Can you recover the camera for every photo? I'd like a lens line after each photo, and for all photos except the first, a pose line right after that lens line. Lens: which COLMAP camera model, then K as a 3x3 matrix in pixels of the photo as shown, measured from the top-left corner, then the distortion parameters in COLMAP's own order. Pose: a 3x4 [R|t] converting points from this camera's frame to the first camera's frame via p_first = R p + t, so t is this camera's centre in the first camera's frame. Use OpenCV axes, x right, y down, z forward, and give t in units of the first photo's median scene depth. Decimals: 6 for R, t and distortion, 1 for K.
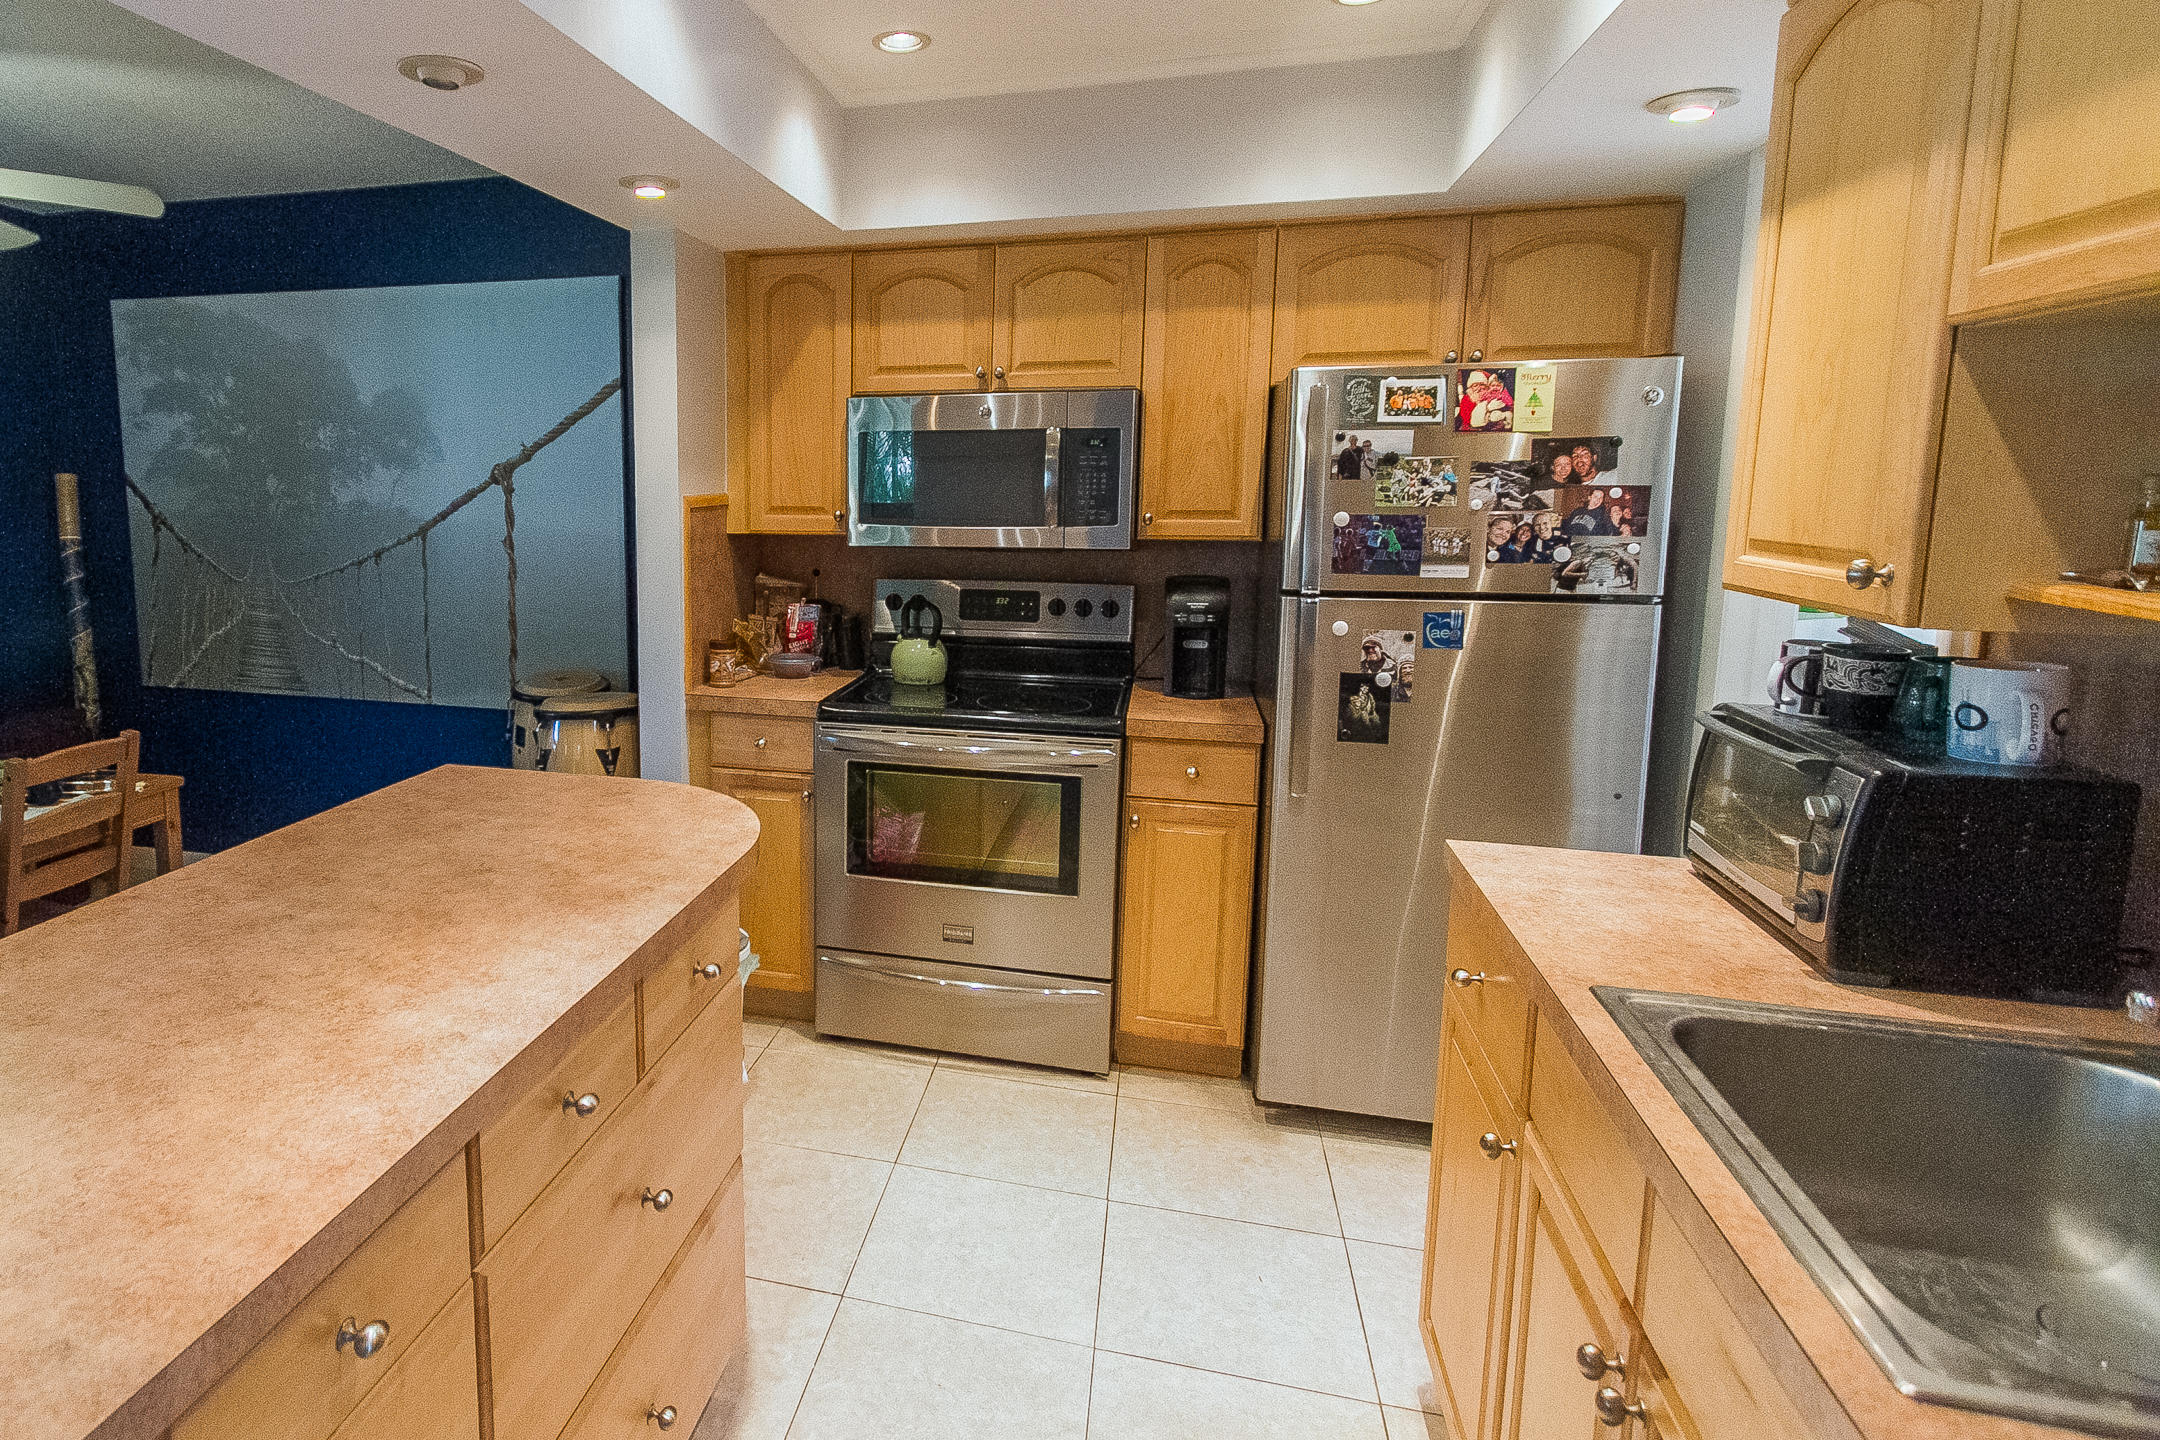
lens RADIAL K [[1363.7, 0, 1078.2], [0, 1363.7, 667.3], [0, 0, 1]] dist [0.004209, 0.000742]
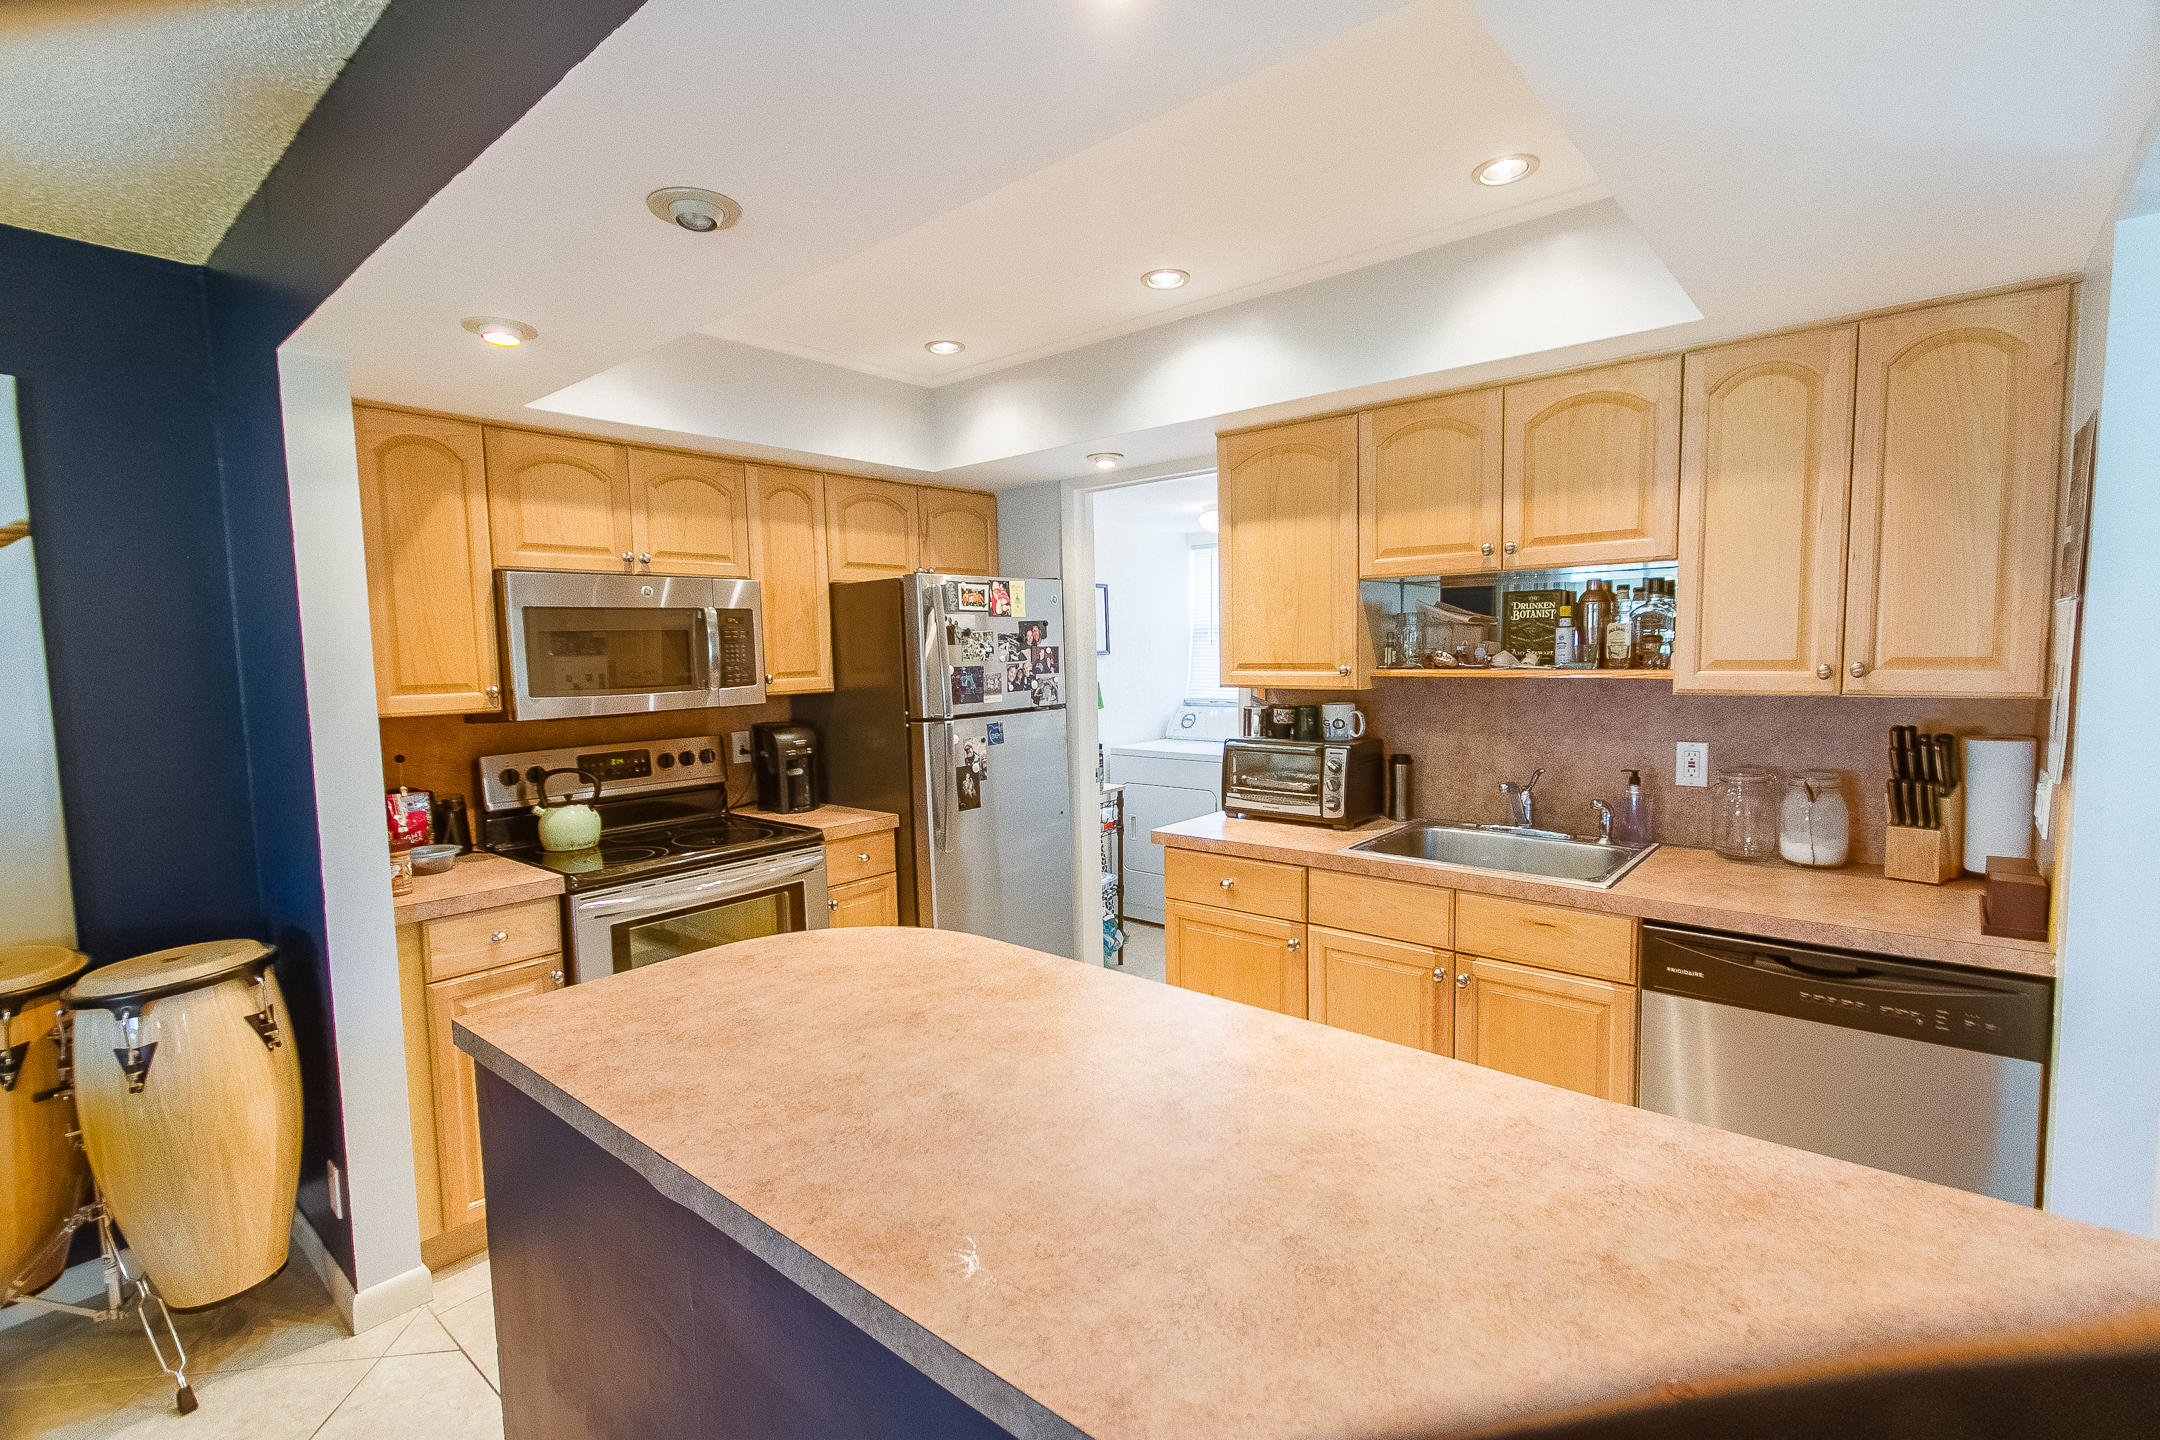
lens RADIAL K [[982.3, 0, 1083.3], [0, 982.3, 727.8], [0, 0, 1]] dist [0.001361, 0.000354]
pose [[0.386554, -0.084545, 0.918383, -0.788070], [0.150772, 0.988186, 0.027510, -0.050415], [-0.909859, 0.127832, 0.394734, 0.417610]]
